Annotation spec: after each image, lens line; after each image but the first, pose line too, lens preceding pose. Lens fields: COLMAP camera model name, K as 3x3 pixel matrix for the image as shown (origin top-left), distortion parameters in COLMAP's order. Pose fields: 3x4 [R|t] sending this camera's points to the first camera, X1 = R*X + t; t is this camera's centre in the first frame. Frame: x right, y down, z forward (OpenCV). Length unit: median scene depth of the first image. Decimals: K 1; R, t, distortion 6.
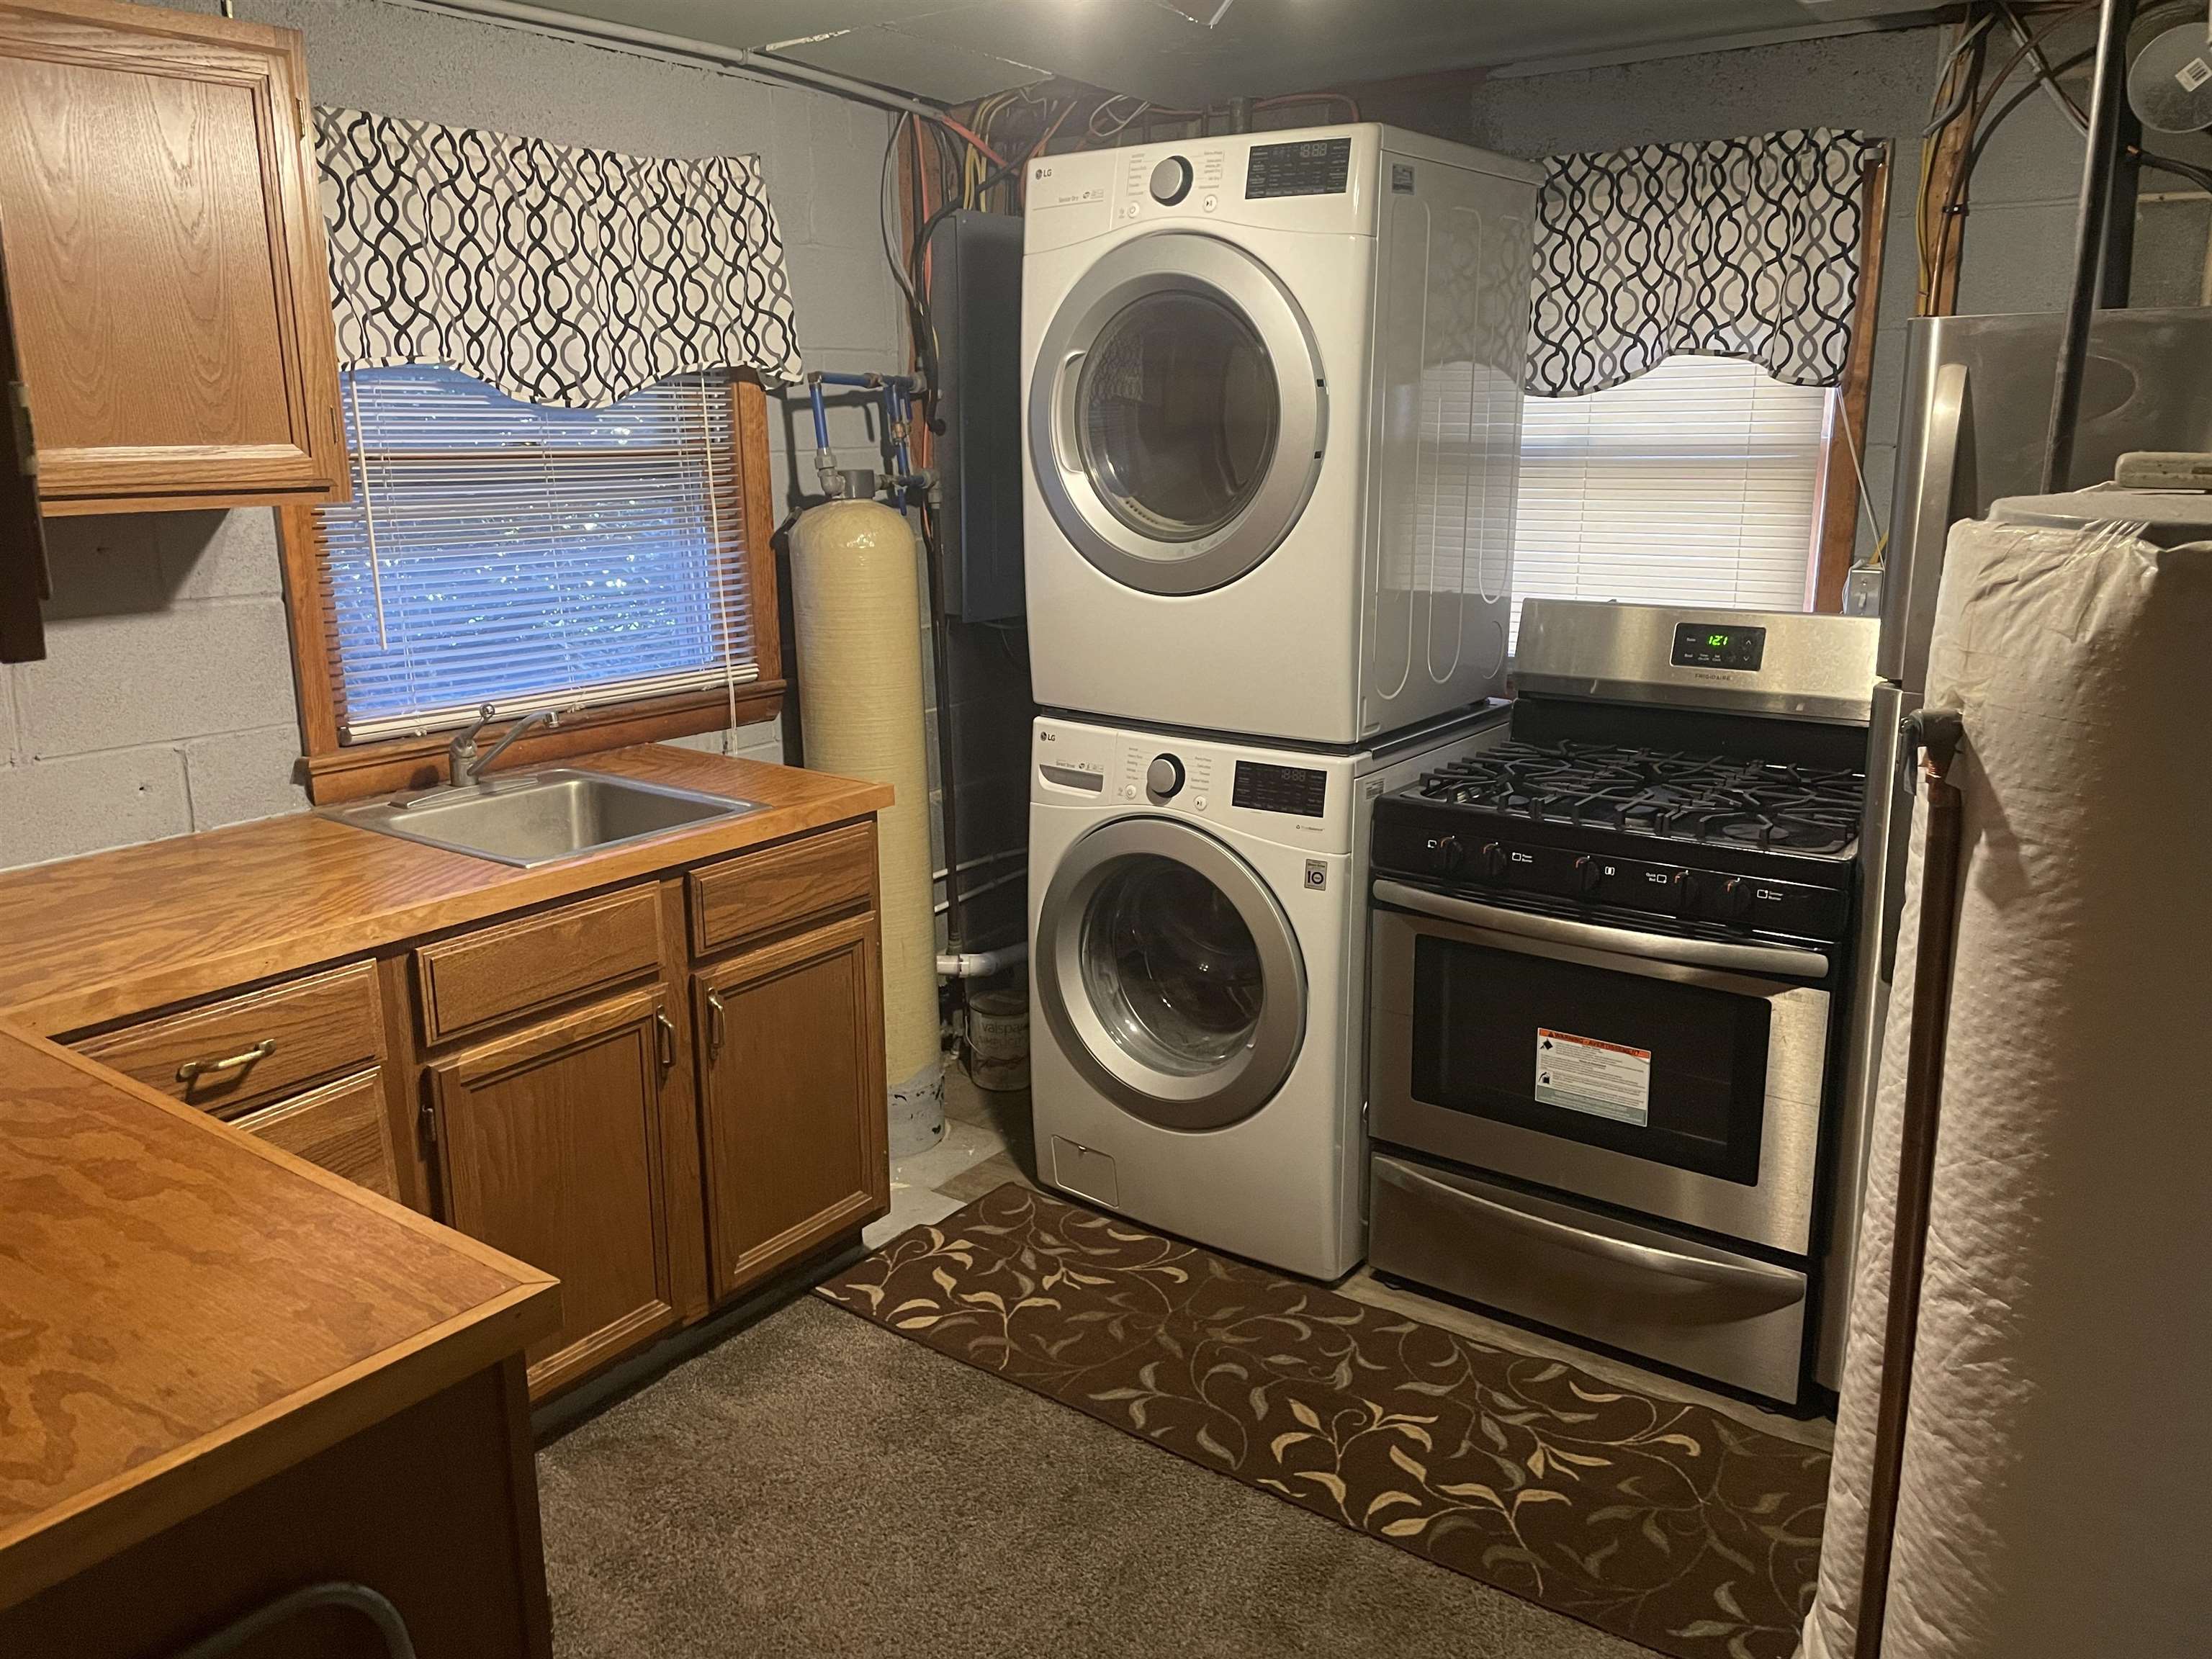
lens RADIAL K [[1659.5, 0, 1105.9], [0, 1659.5, 840.2], [0, 0, 1]] dist [0.085822, -0.113701]
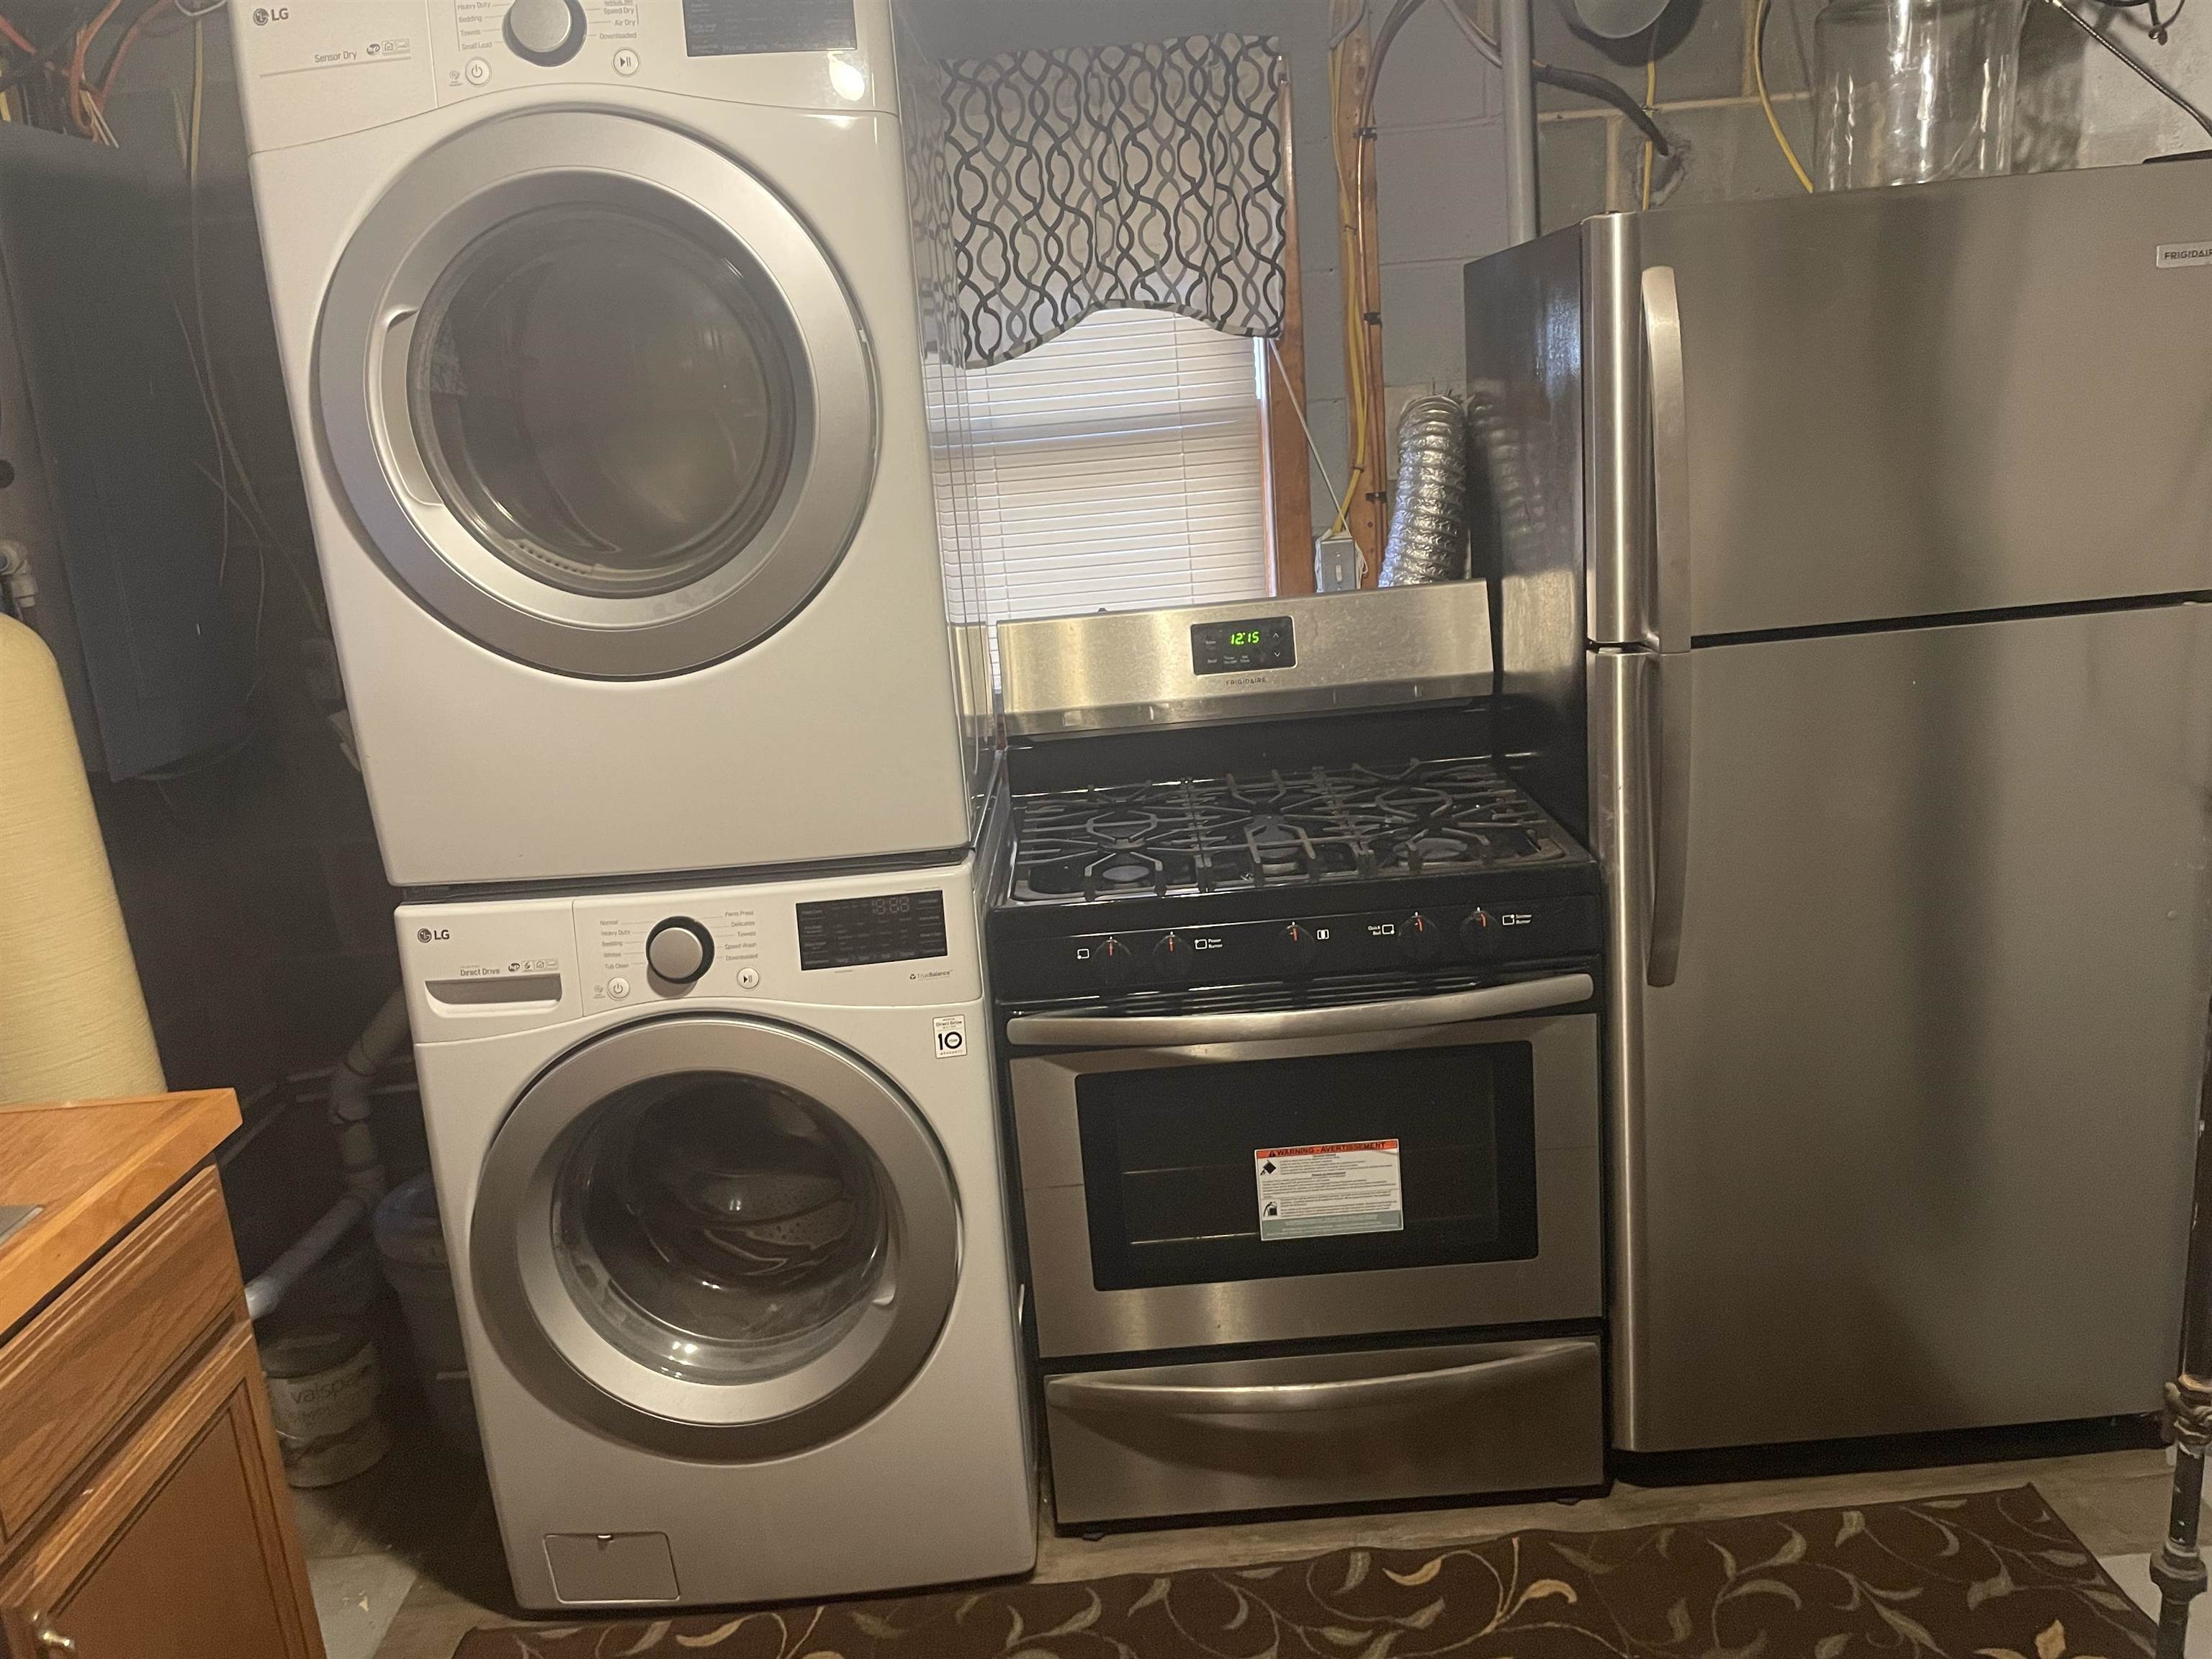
lens RADIAL K [[1659.5, 0, 1105.9], [0, 1659.5, 840.2], [0, 0, 1]] dist [0.085822, -0.113701]
pose [[0.795881, -0.207309, 0.568855, -0.191421], [0.218762, 0.974543, 0.049087, -0.075400], [-0.564550, 0.085376, 0.820972, 0.354765]]
